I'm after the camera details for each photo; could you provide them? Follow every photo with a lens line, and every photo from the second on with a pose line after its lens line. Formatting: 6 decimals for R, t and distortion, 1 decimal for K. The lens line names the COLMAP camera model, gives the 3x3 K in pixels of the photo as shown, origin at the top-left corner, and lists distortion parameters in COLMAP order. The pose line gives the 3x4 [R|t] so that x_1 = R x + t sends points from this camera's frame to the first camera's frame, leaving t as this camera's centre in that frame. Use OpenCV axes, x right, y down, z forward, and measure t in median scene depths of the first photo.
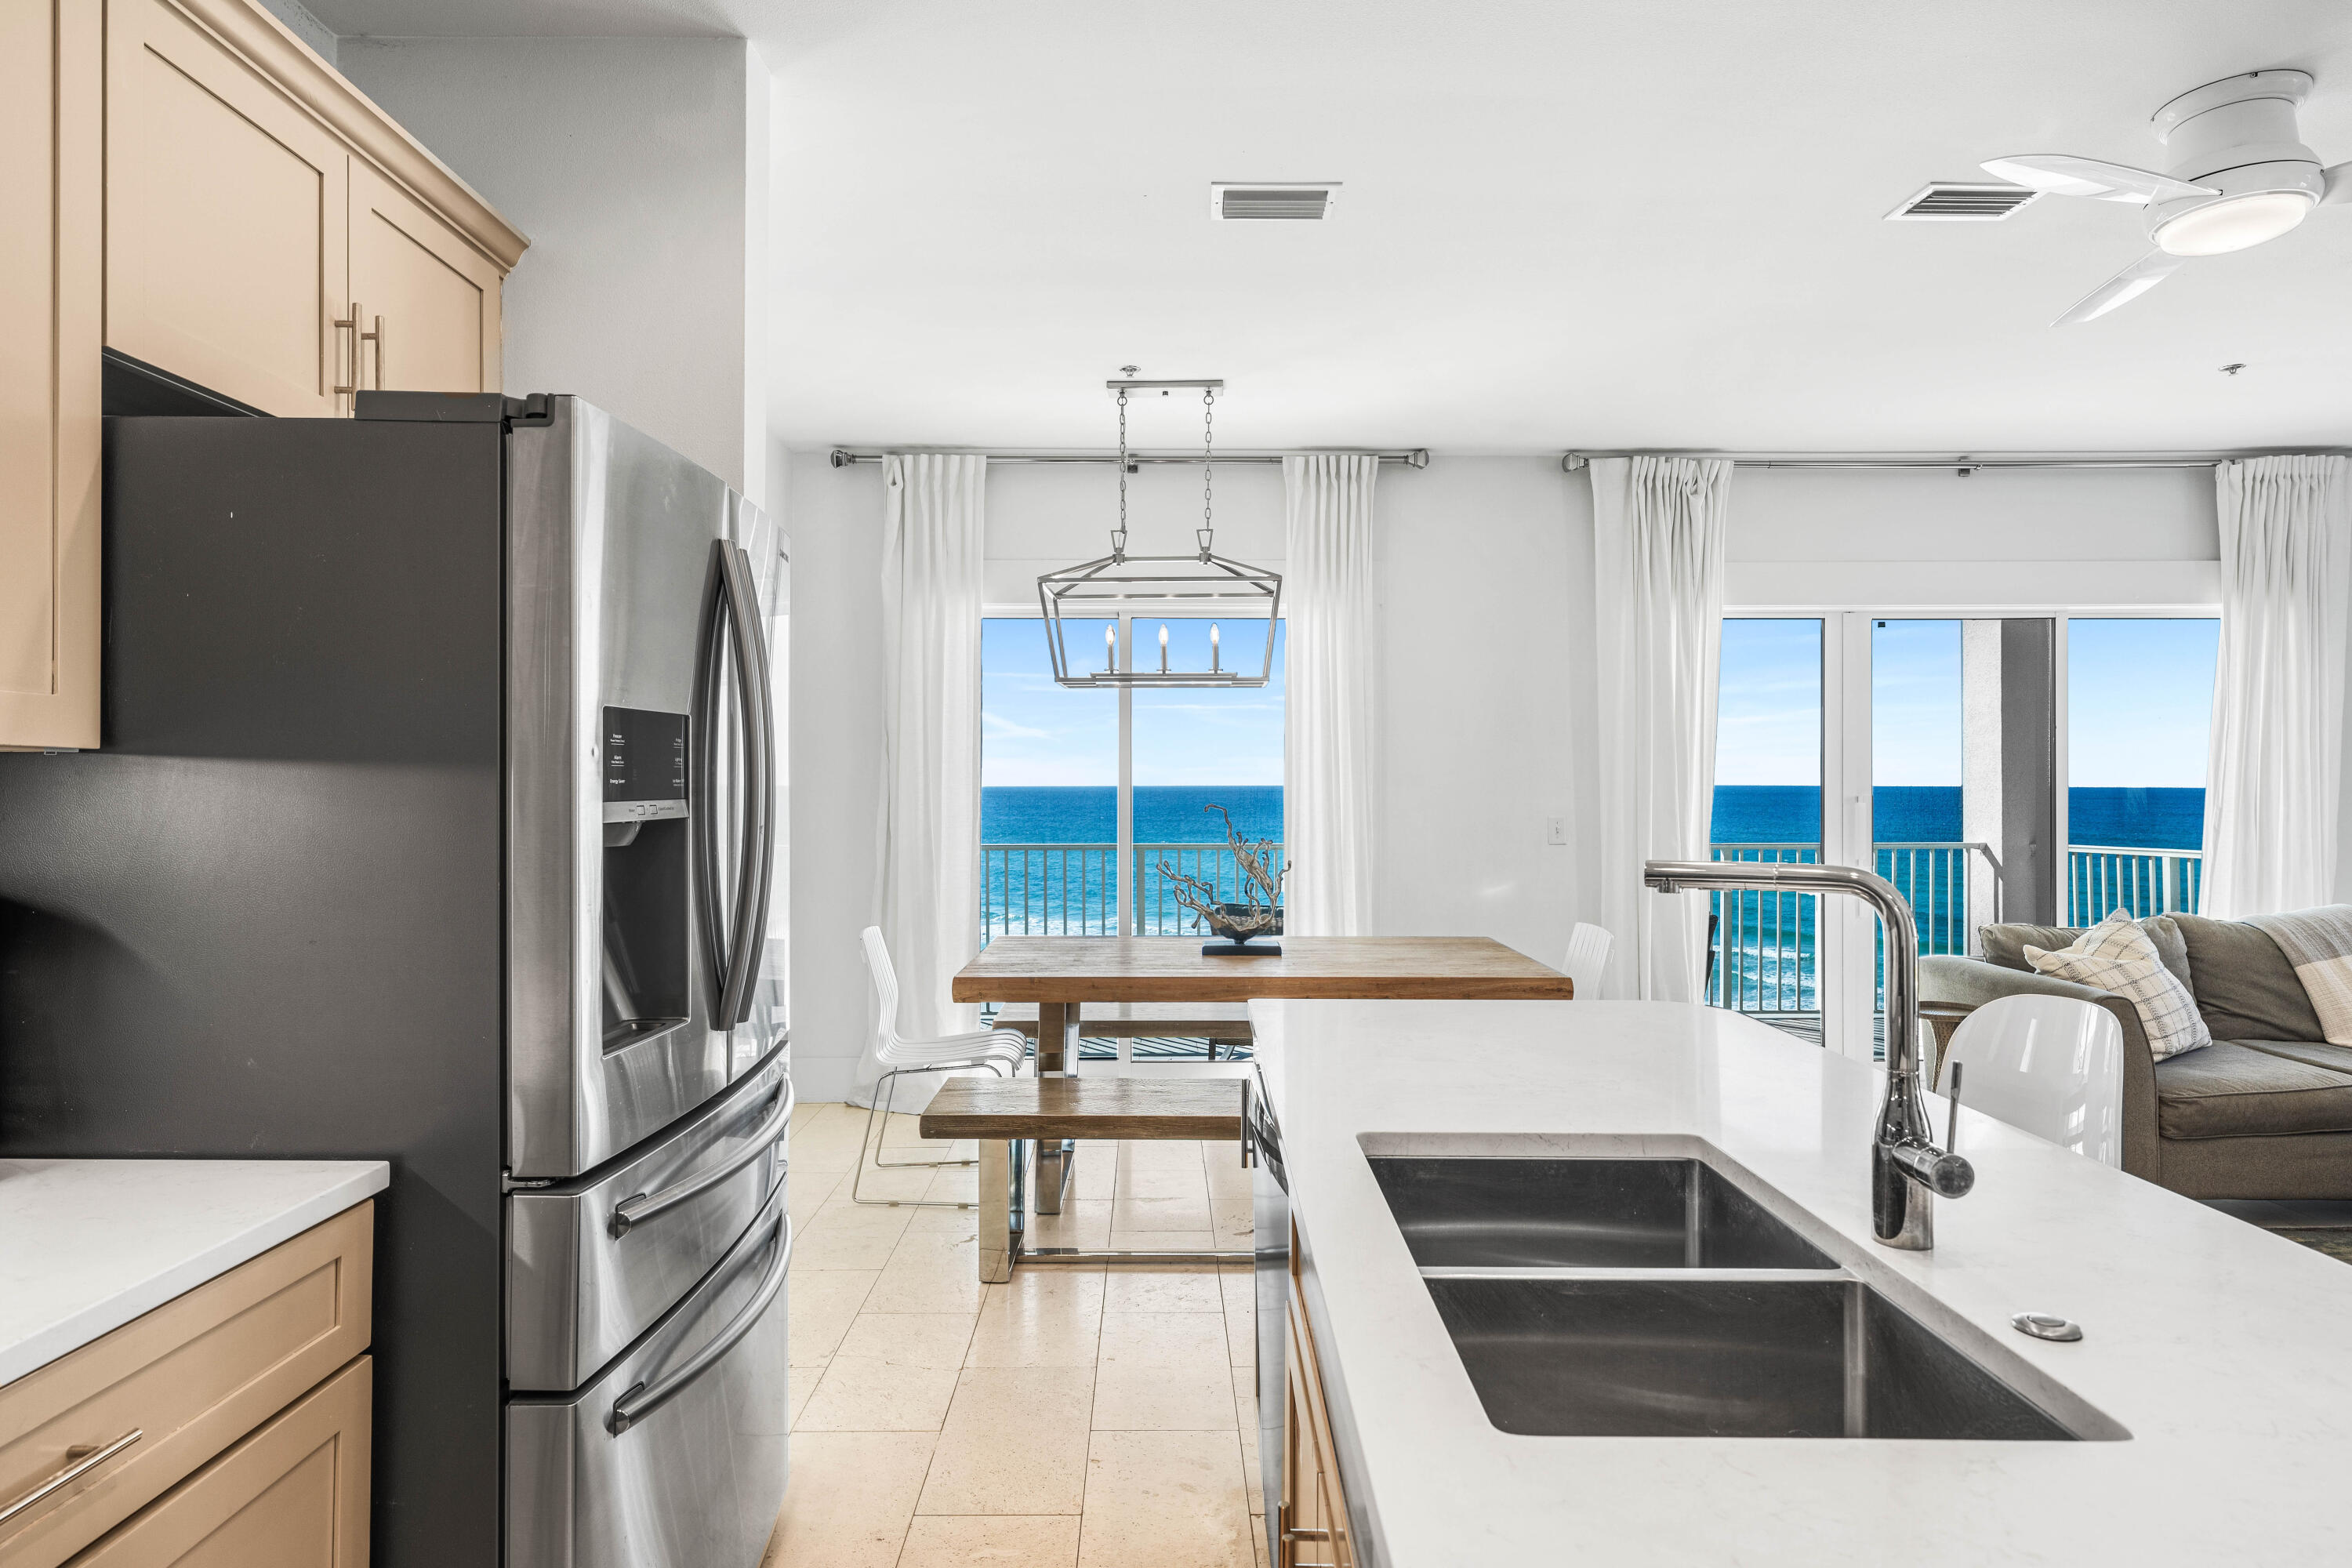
lens RADIAL K [[1334.5, 0, 1170.8], [0, 1334.5, 778.4], [0, 0, 1]] dist [0.004498, 0.000619]
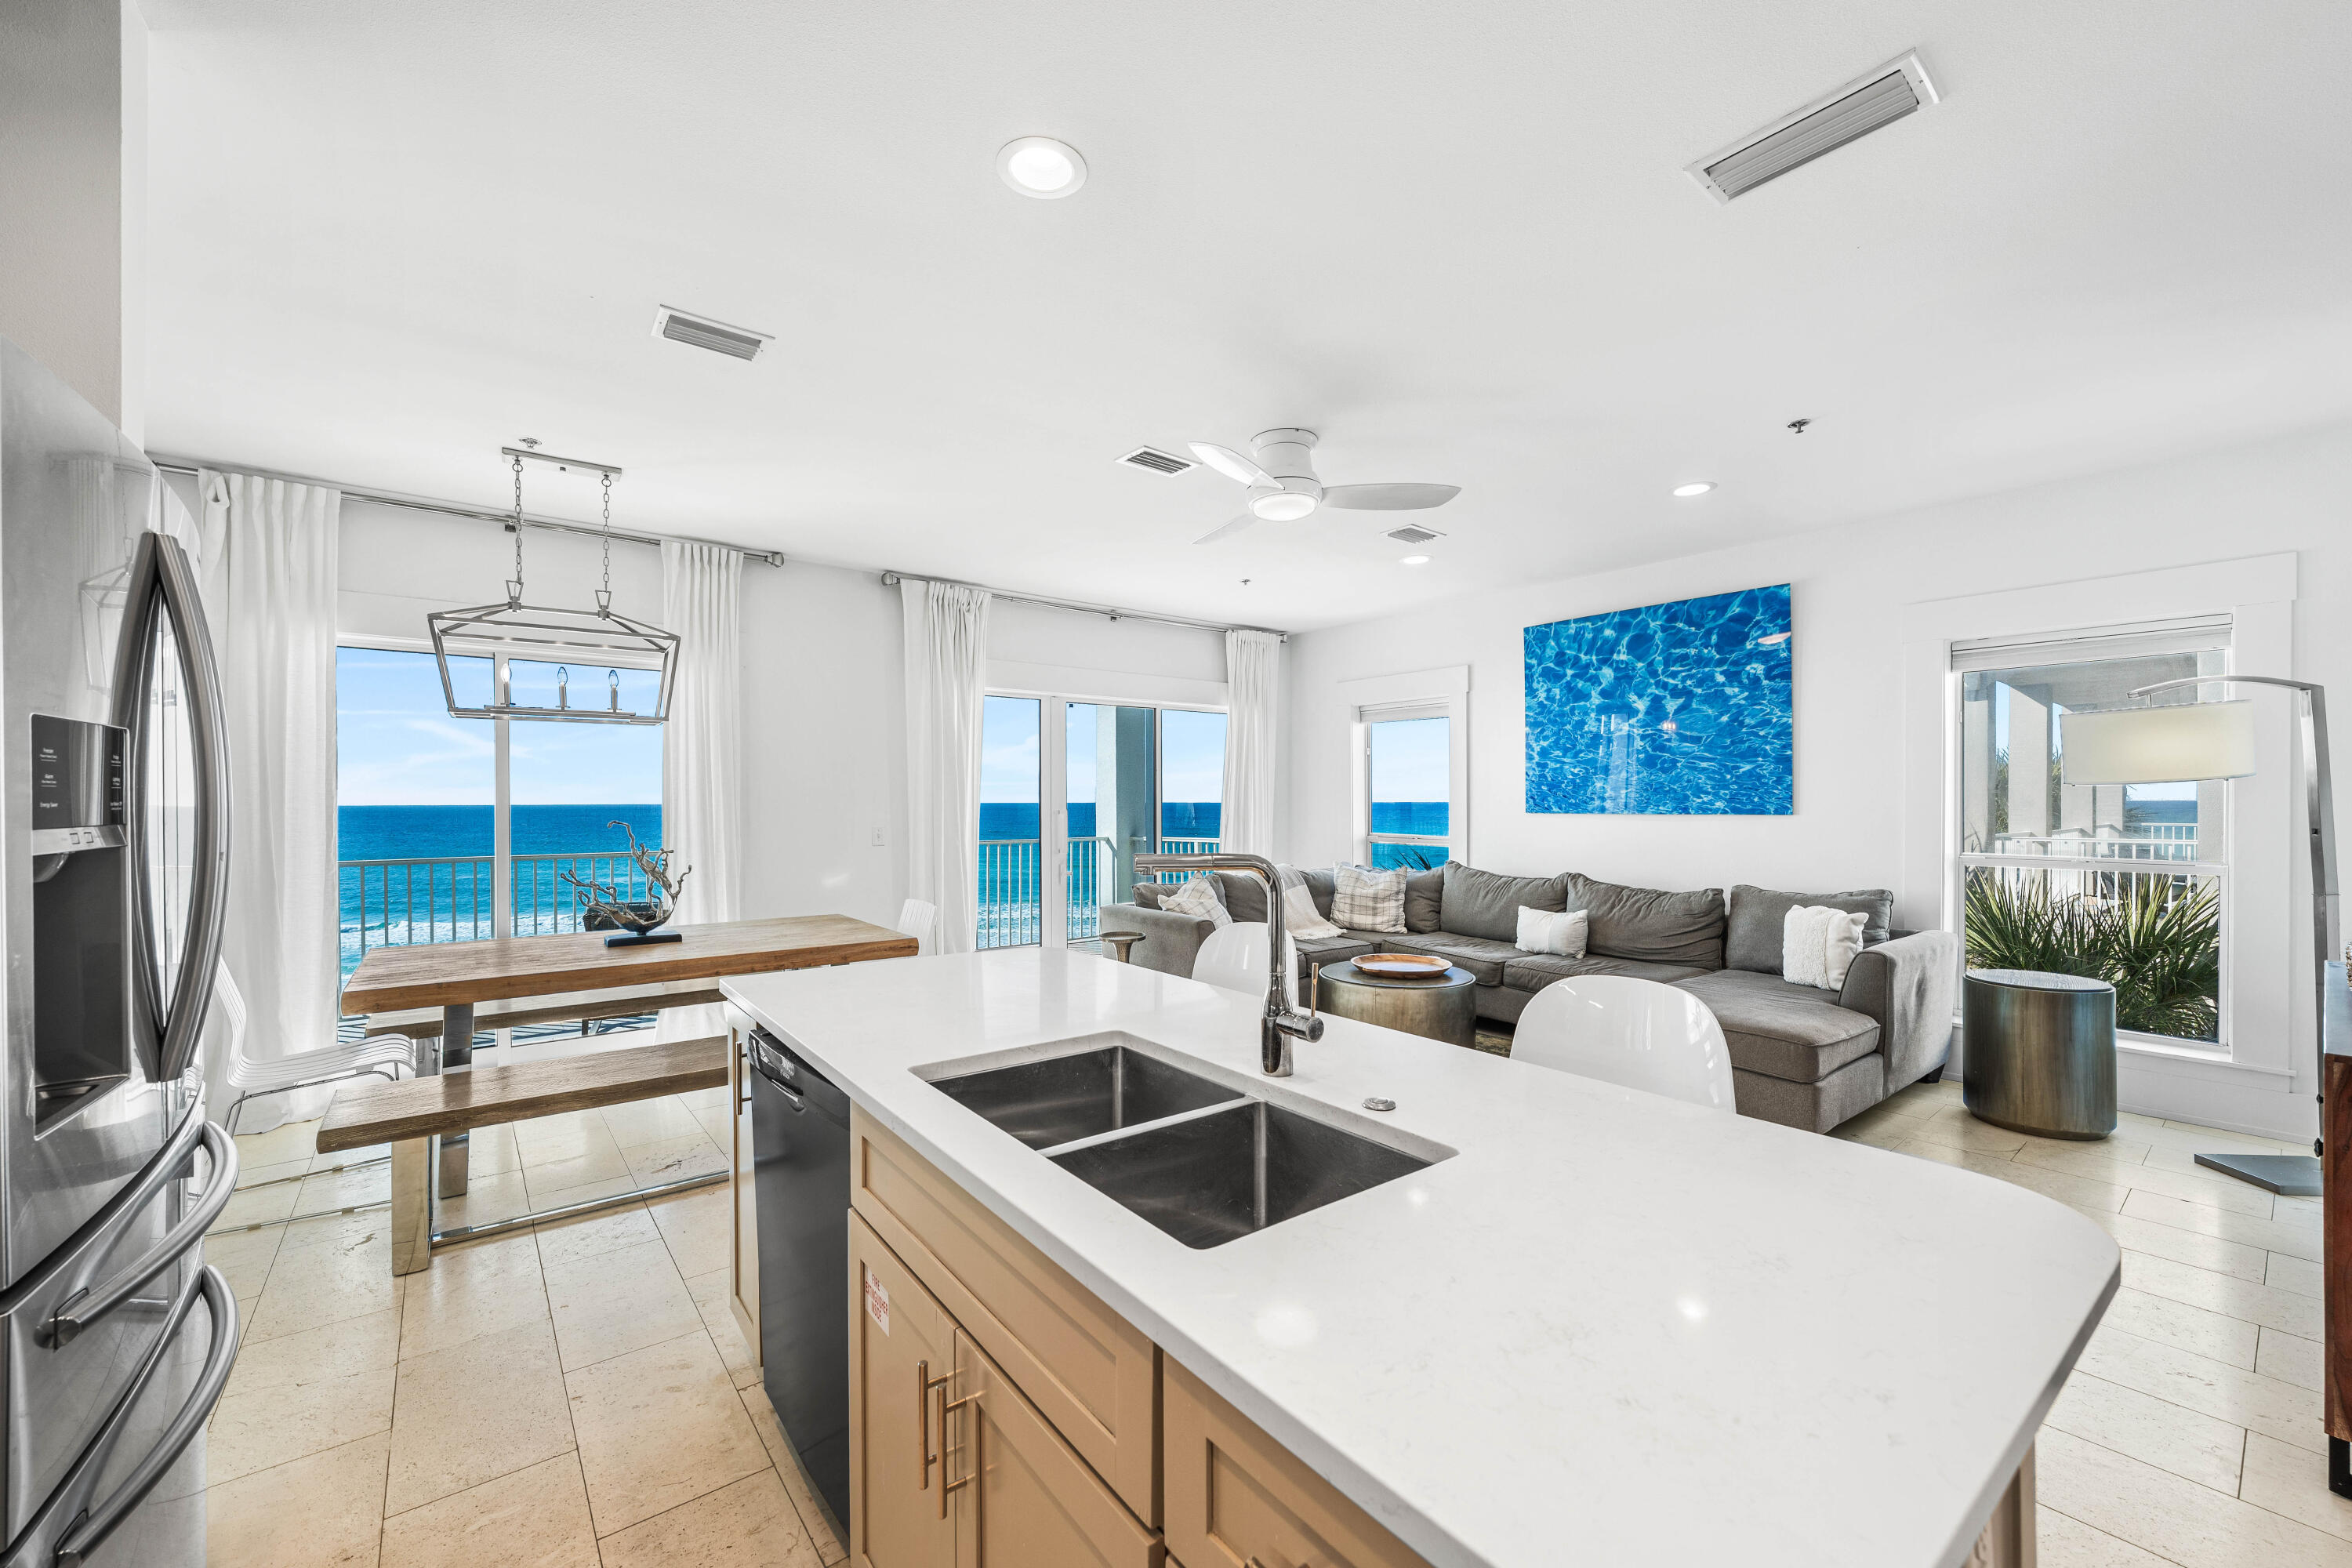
lens RADIAL K [[914.6, 0, 1166.6], [0, 914.6, 804.5], [0, 0, 1]] dist [-0.000299, -0.000225]
pose [[0.794392, -0.003513, 0.607395, -0.071389], [-0.000217, 0.999982, 0.006067, -0.000384], [-0.607405, -0.004951, 0.794377, 0.043407]]
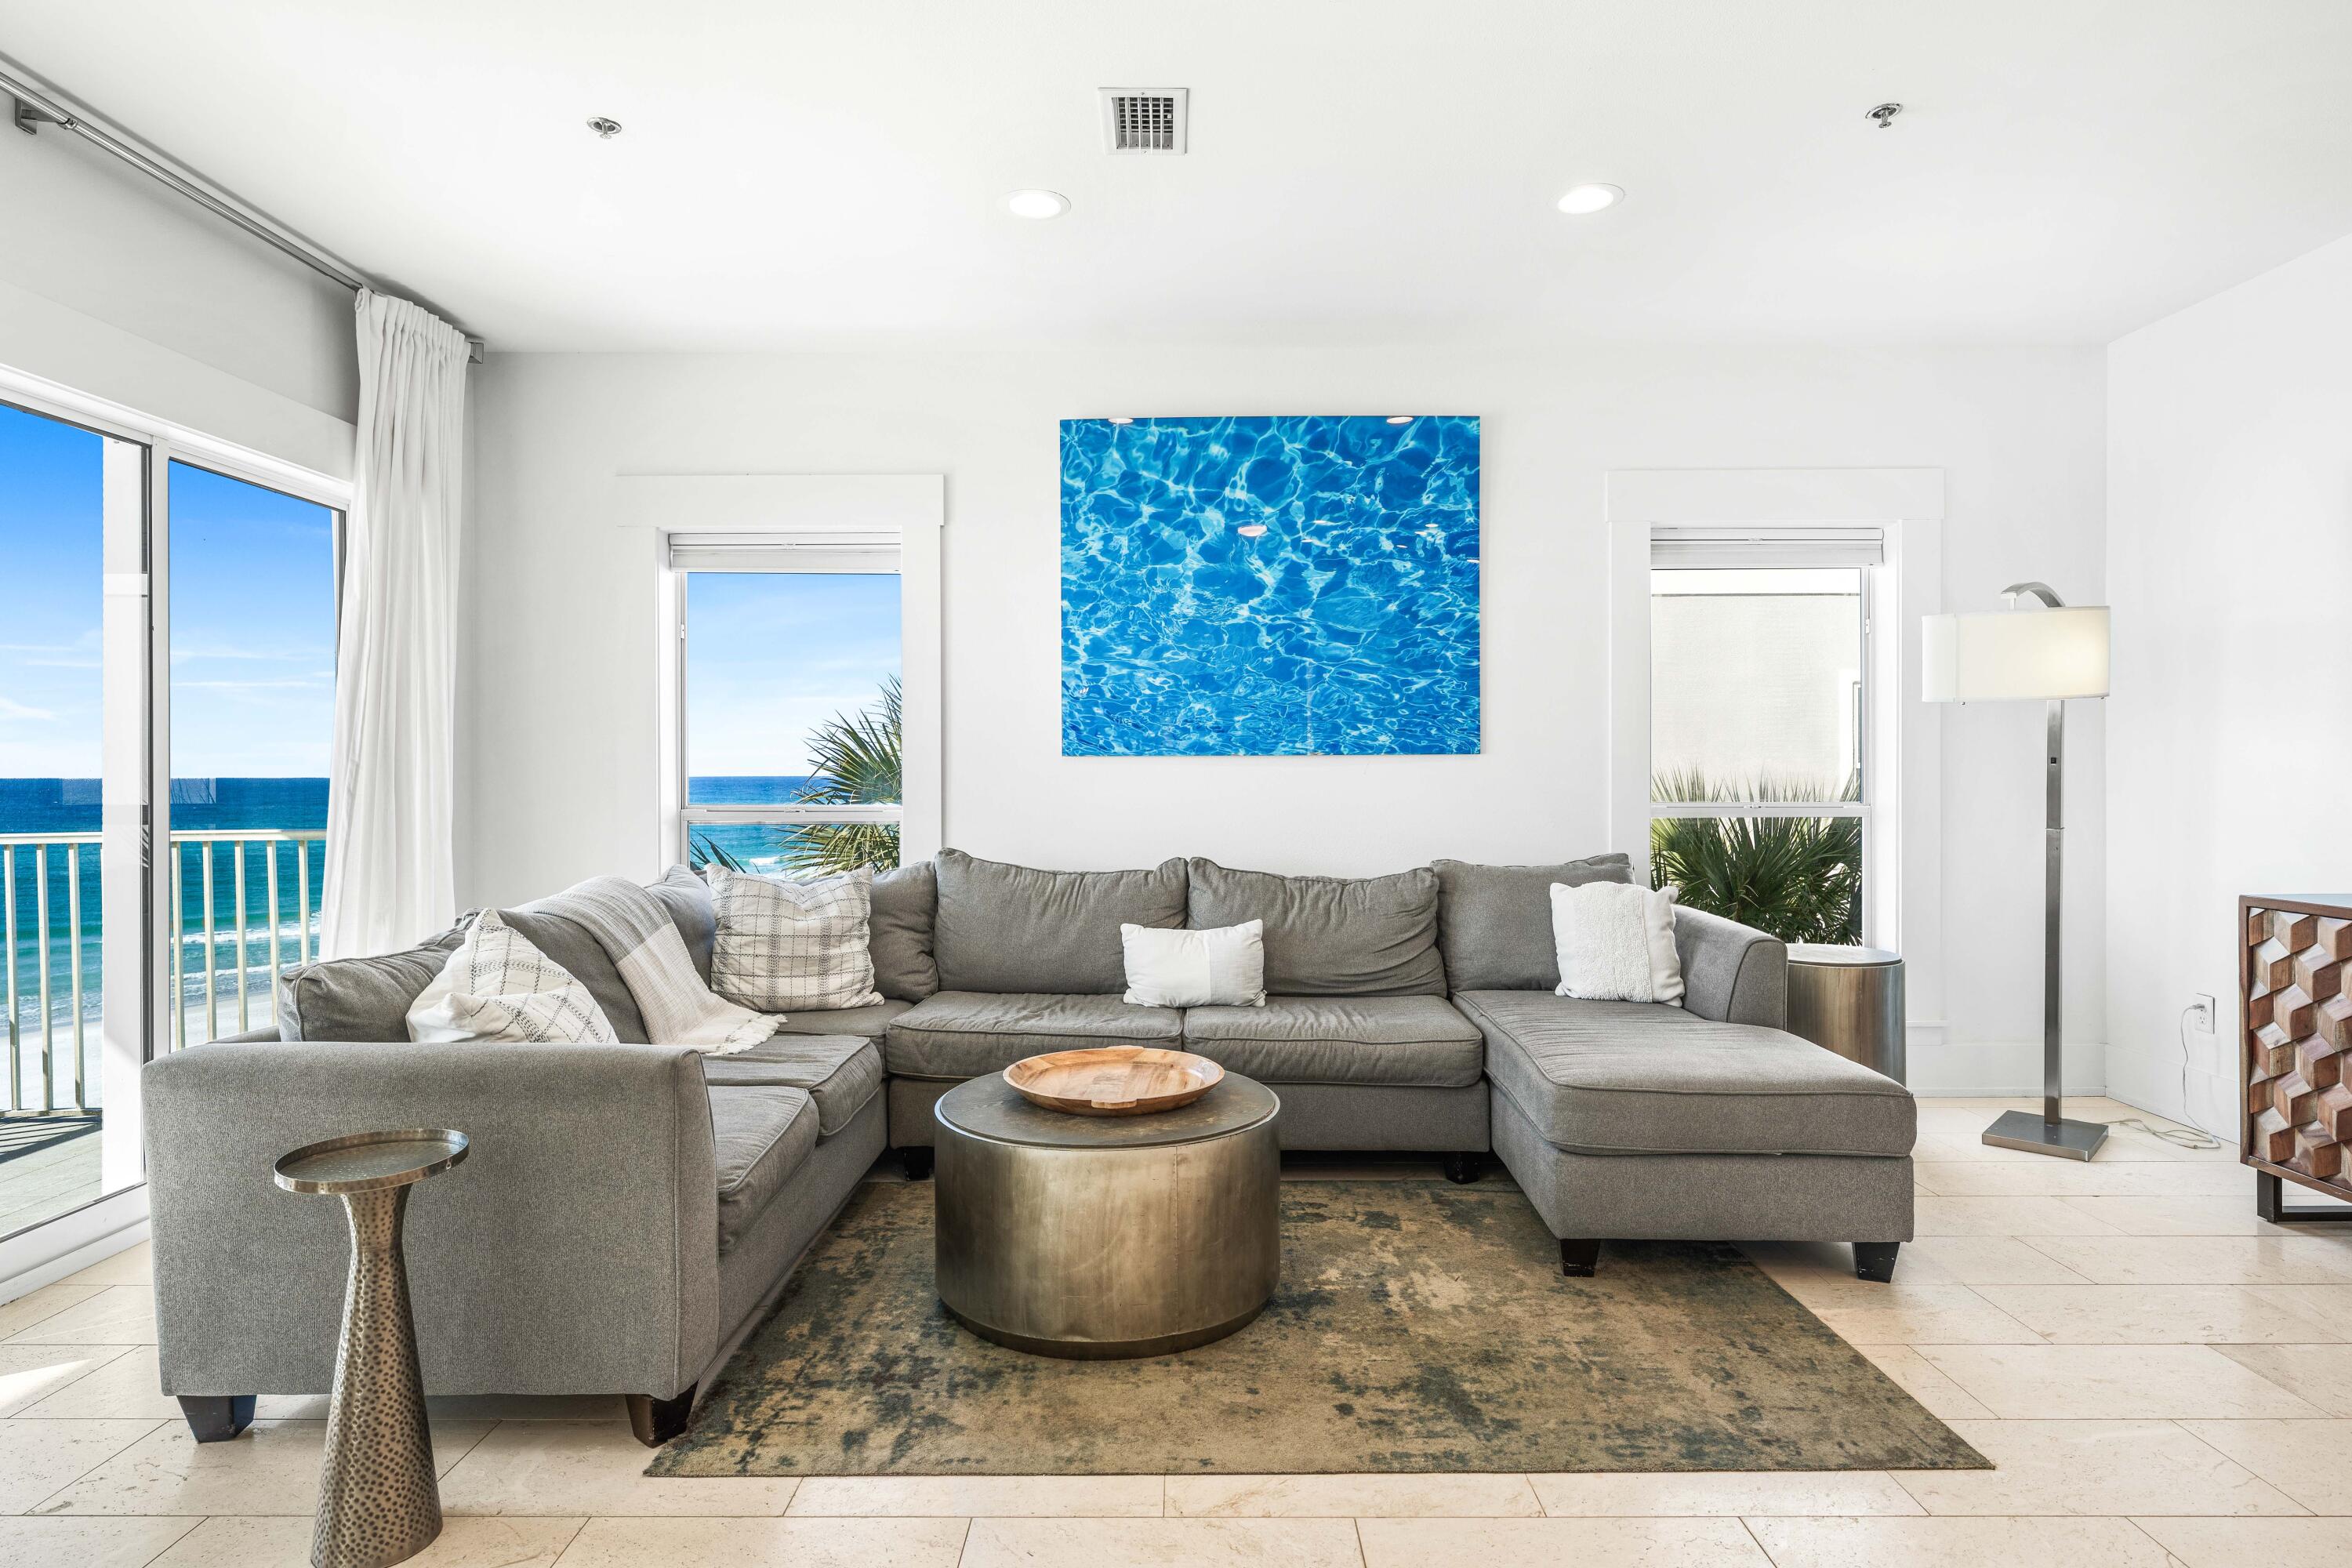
lens RADIAL K [[1283.8, 0, 1165.8], [0, 1283.8, 771.2], [0, 0, 1]] dist [0.001448, 0.000491]
pose [[0.018376, 0.004010, 0.999823, 0.114572], [-0.000659, 0.999992, -0.003998, 0.034595], [-0.999831, -0.000585, 0.018379, 0.653754]]
